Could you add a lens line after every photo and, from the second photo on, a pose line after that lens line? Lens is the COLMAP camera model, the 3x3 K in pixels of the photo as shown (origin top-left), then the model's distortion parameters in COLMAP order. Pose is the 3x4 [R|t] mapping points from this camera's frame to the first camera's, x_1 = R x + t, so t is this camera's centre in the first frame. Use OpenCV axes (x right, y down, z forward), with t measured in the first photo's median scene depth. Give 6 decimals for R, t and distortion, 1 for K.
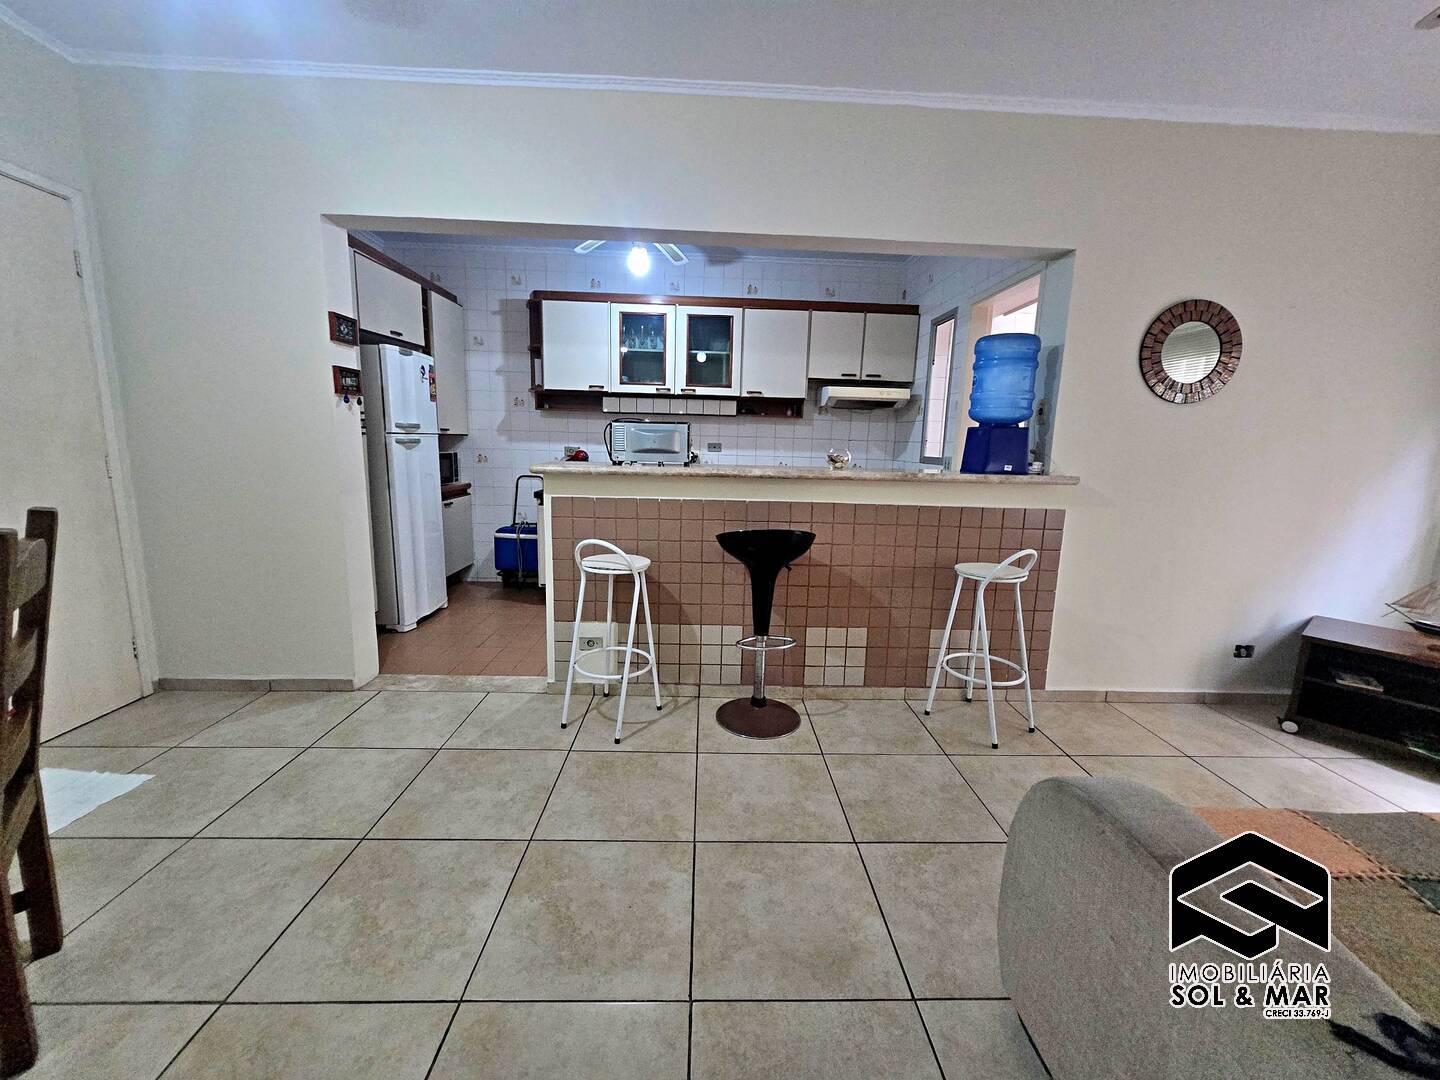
lens RADIAL K [[563.8, 0, 724.8], [0, 563.8, 532.5], [0, 0, 1]] dist [0.003212, -0.000155]
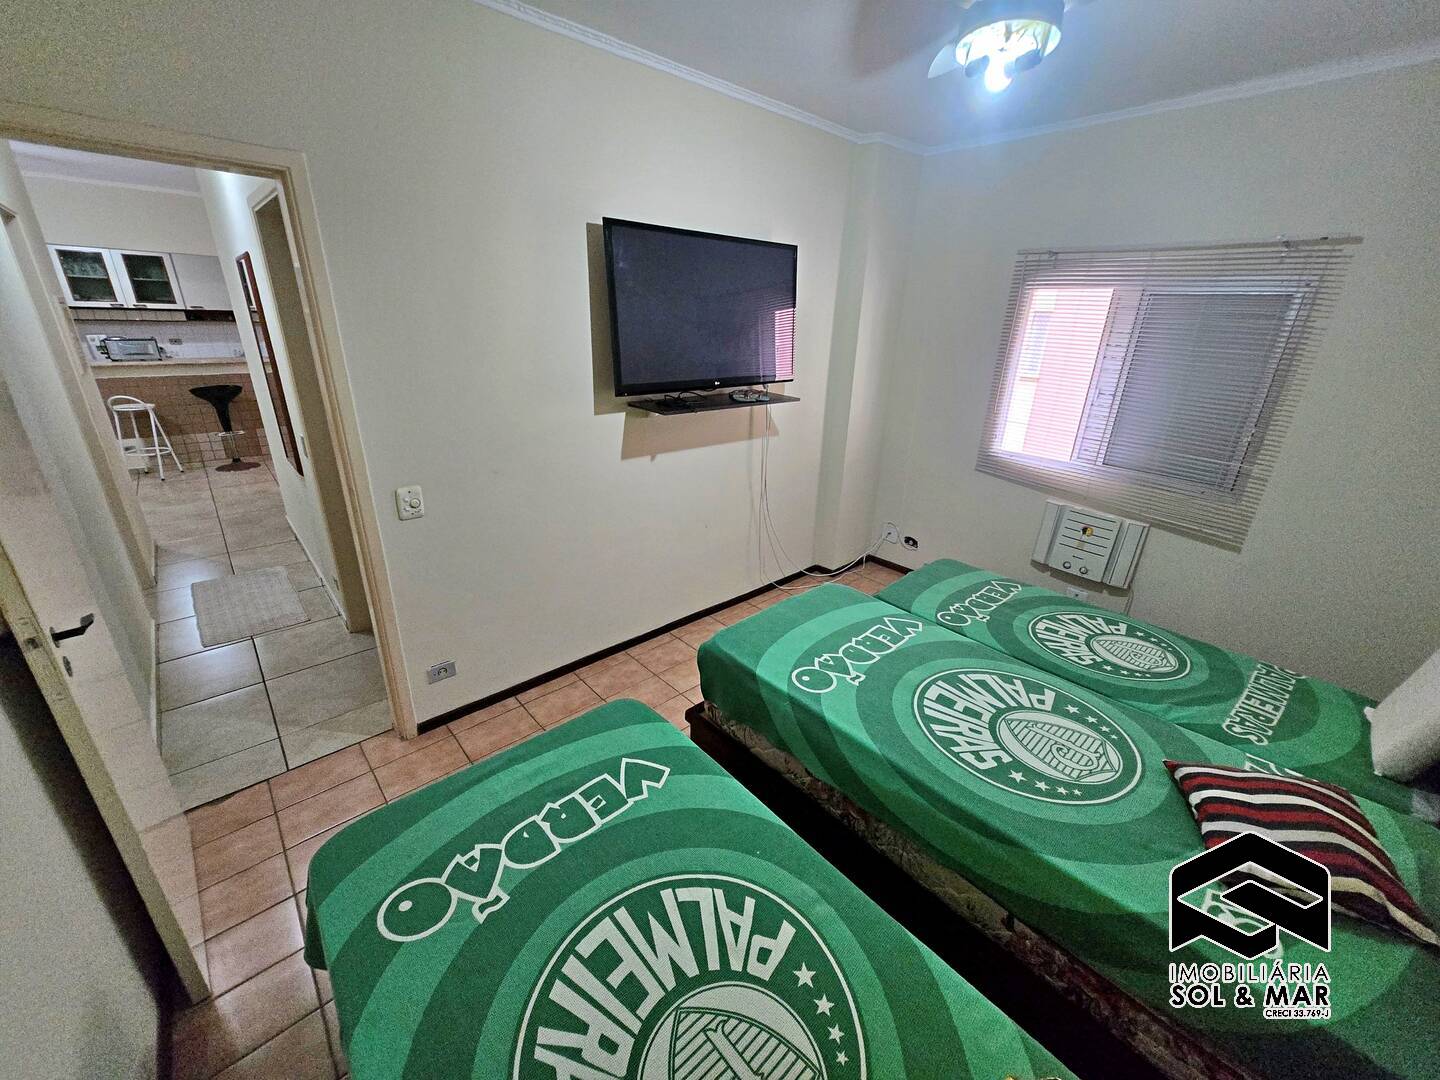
lens RADIAL K [[563.8, 0, 723.0], [0, 563.8, 533.5], [0, 0, 1]] dist [0.003212, -0.000155]
pose [[0.755402, -0.238252, 0.610412, 0.074028], [0.092232, 0.960942, 0.260928, 0.146728], [-0.648738, -0.140806, 0.747872, -2.012149]]
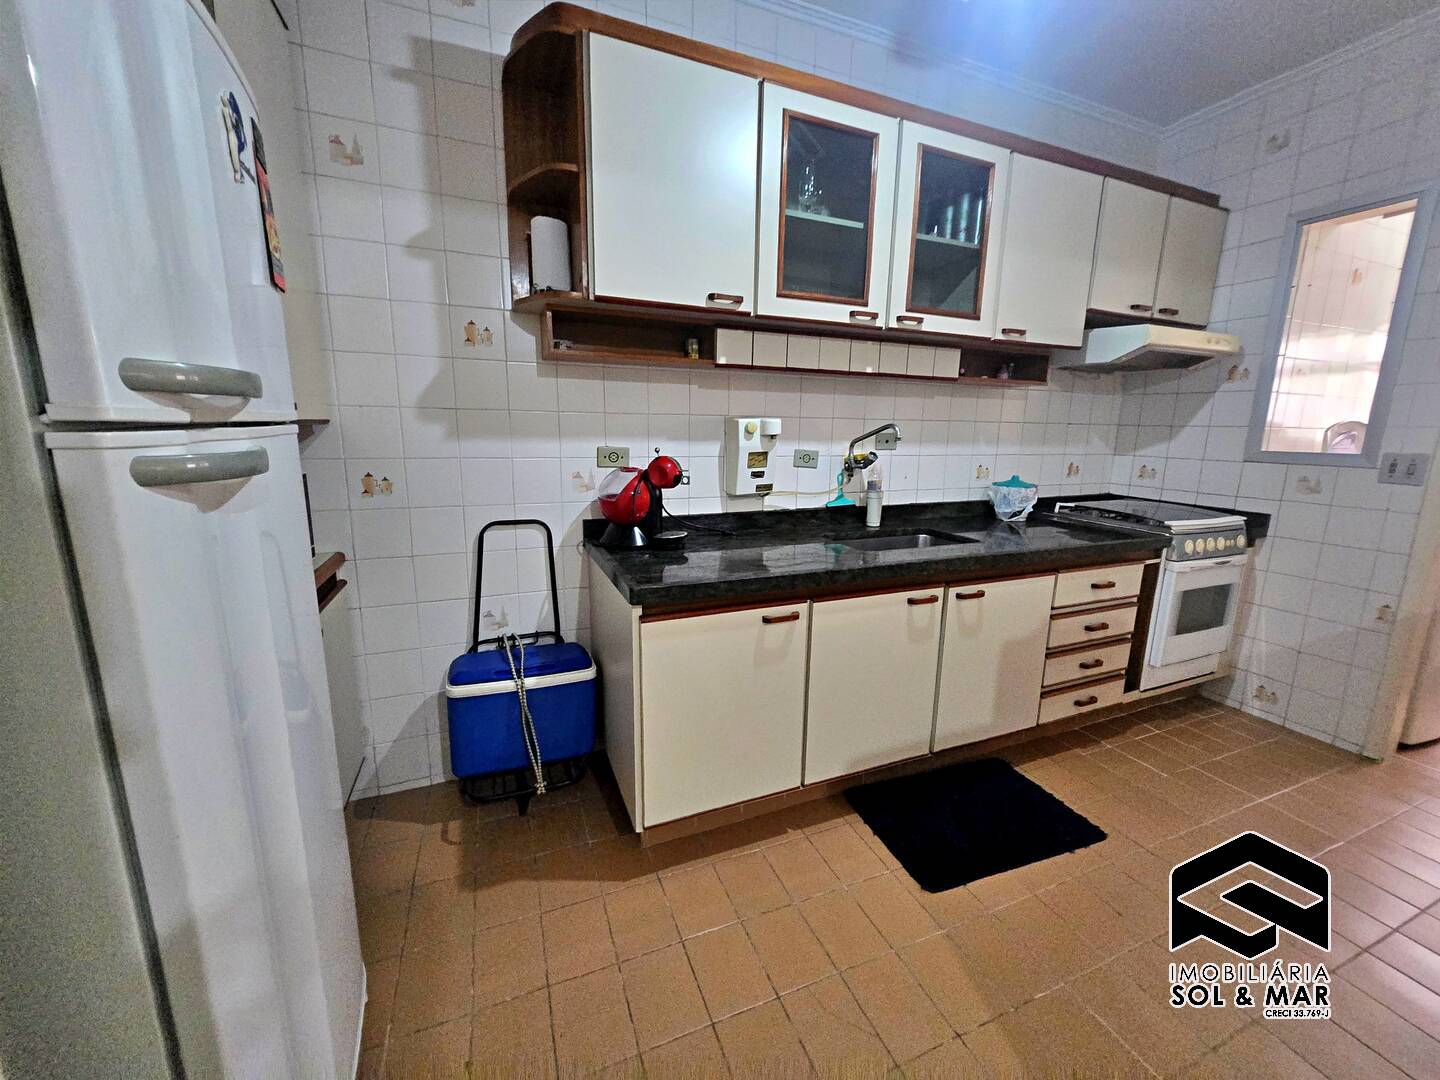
lens RADIAL K [[563.8, 0, 729.9], [0, 563.8, 530.4], [0, 0, 1]] dist [0.003212, -0.000155]
pose [[0.932637, -0.077491, 0.352396, -0.575884], [0.066093, 0.996830, 0.044282, -0.170182], [-0.354710, -0.018009, 0.934803, 0.945141]]
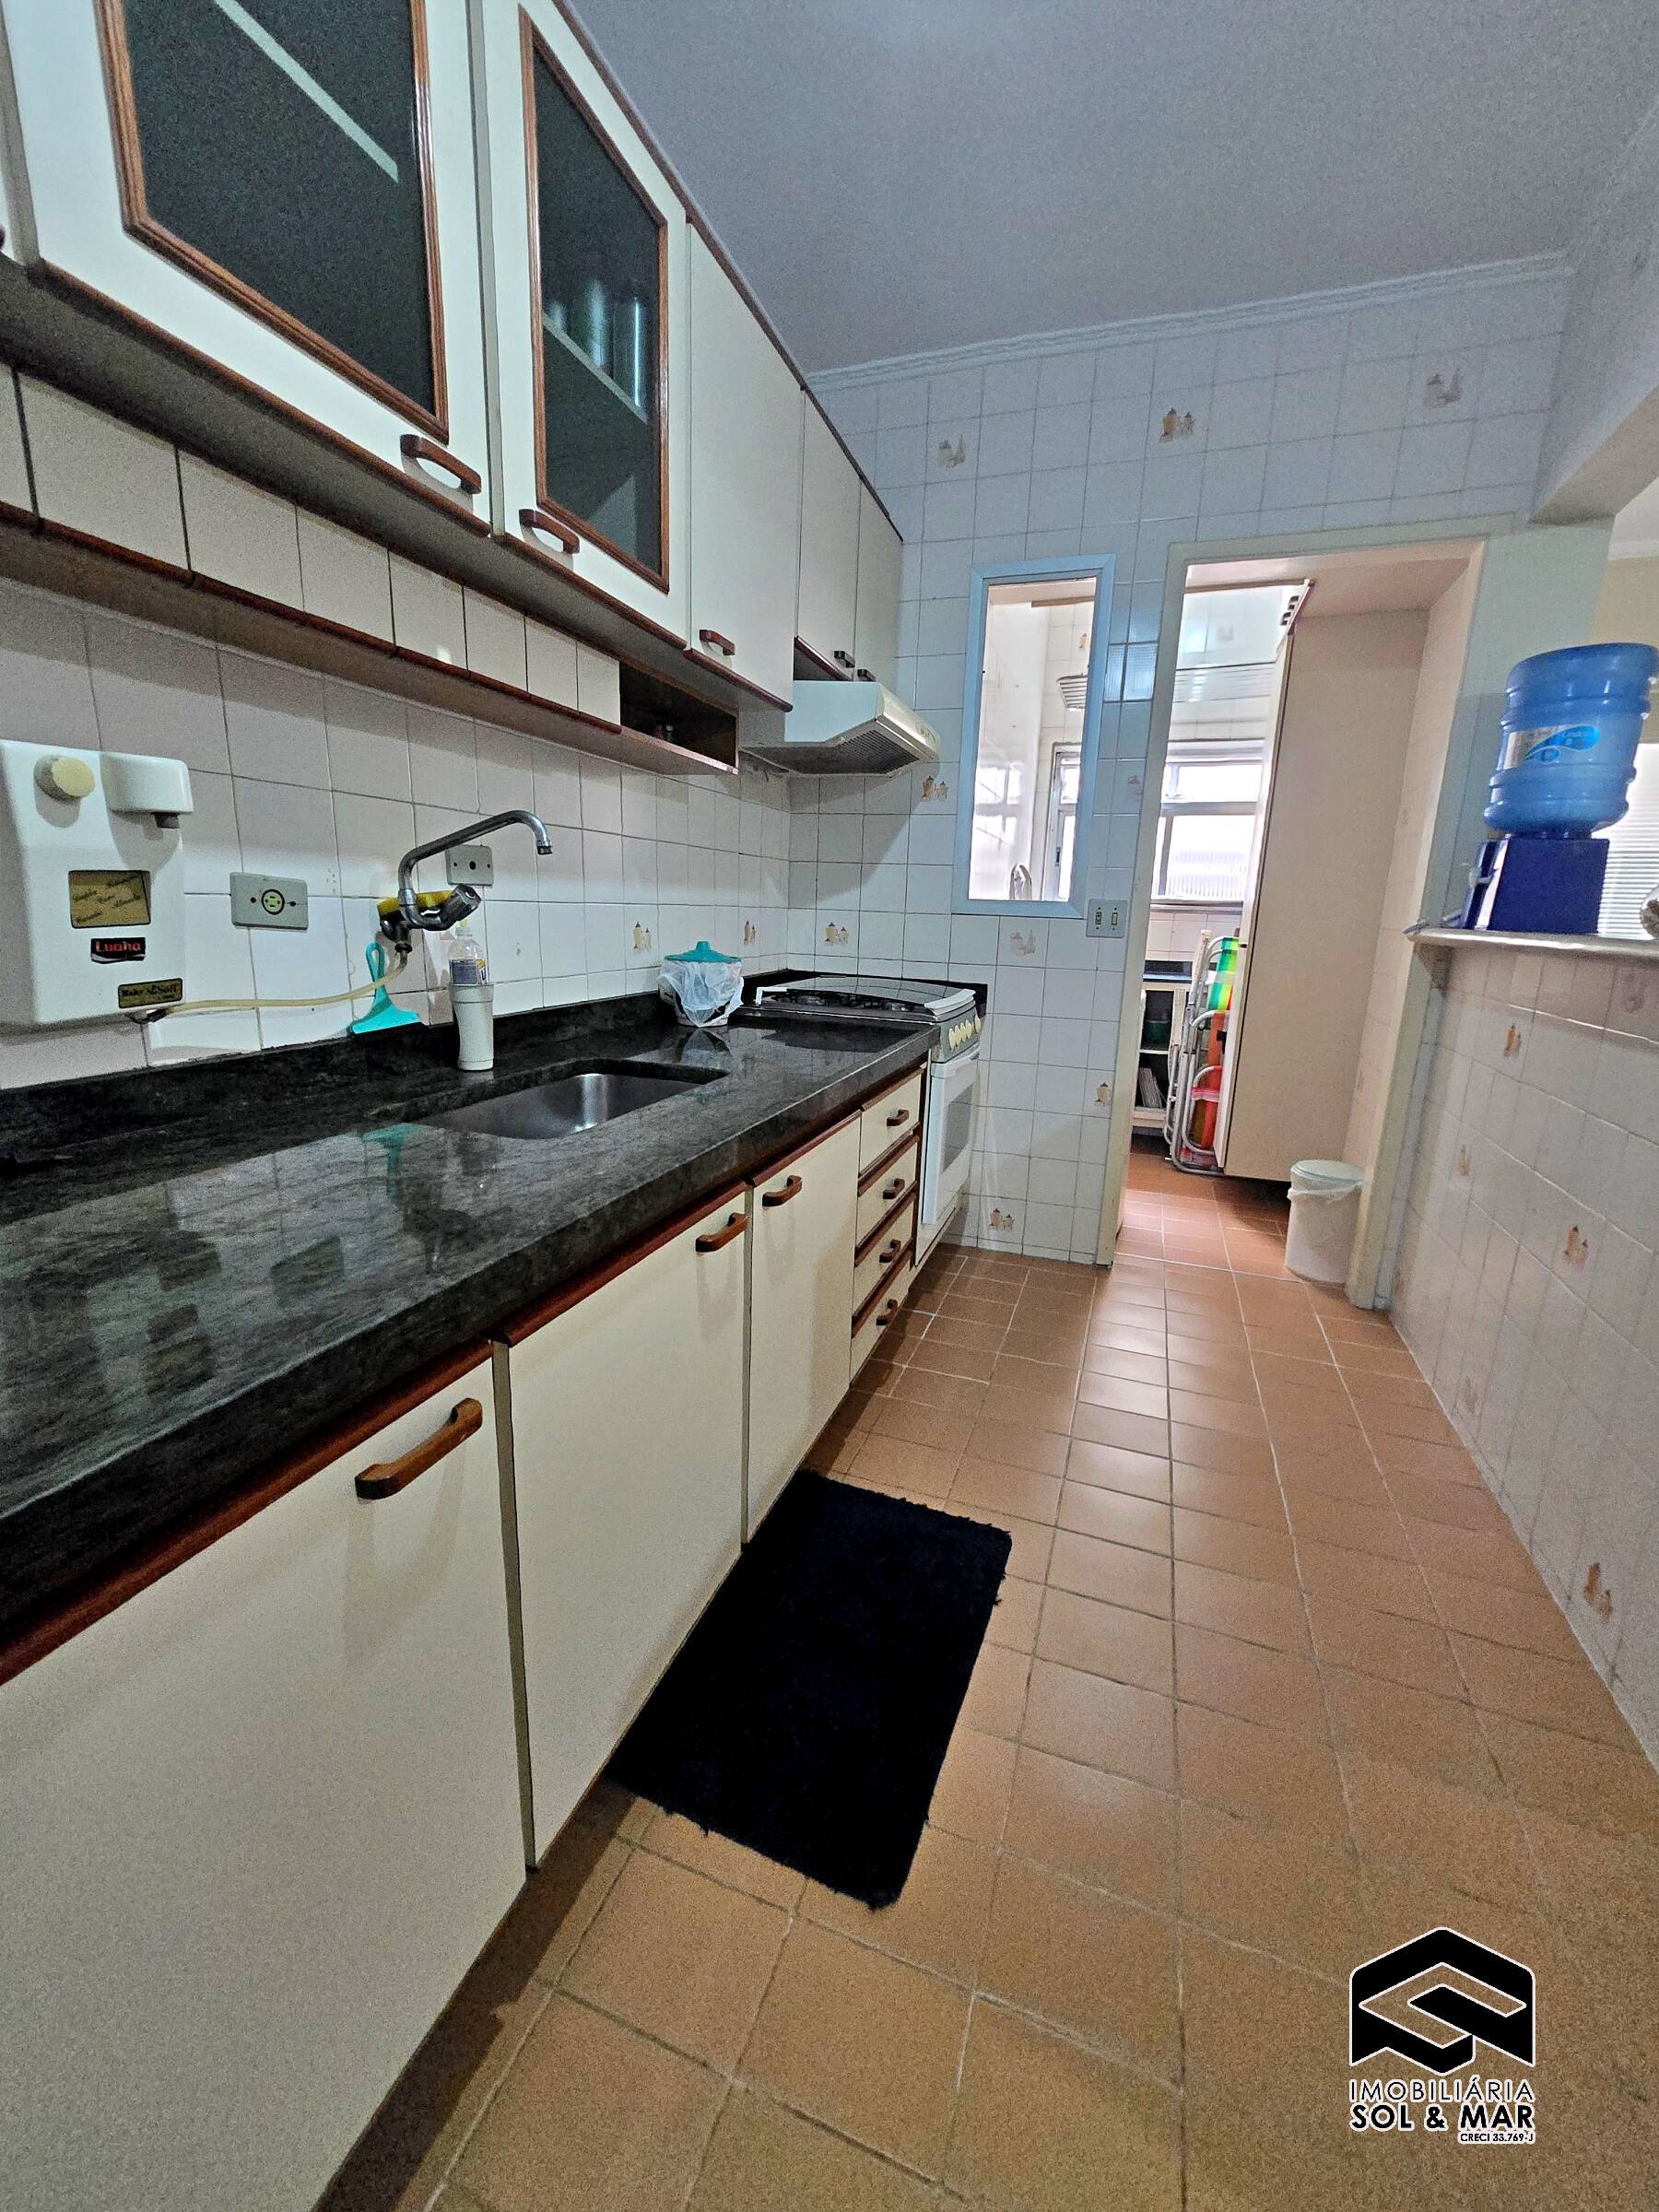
lens RADIAL K [[866.0, 0, 830.0], [0, 866.0, 1104.0], [0, 0, 1]] dist [0.003212, -0.000155]
pose [[0.369049, -0.222809, 0.902308, -0.488680], [0.126977, 0.973823, 0.188534, -0.178174], [-0.920695, 0.044994, 0.387680, 1.252289]]
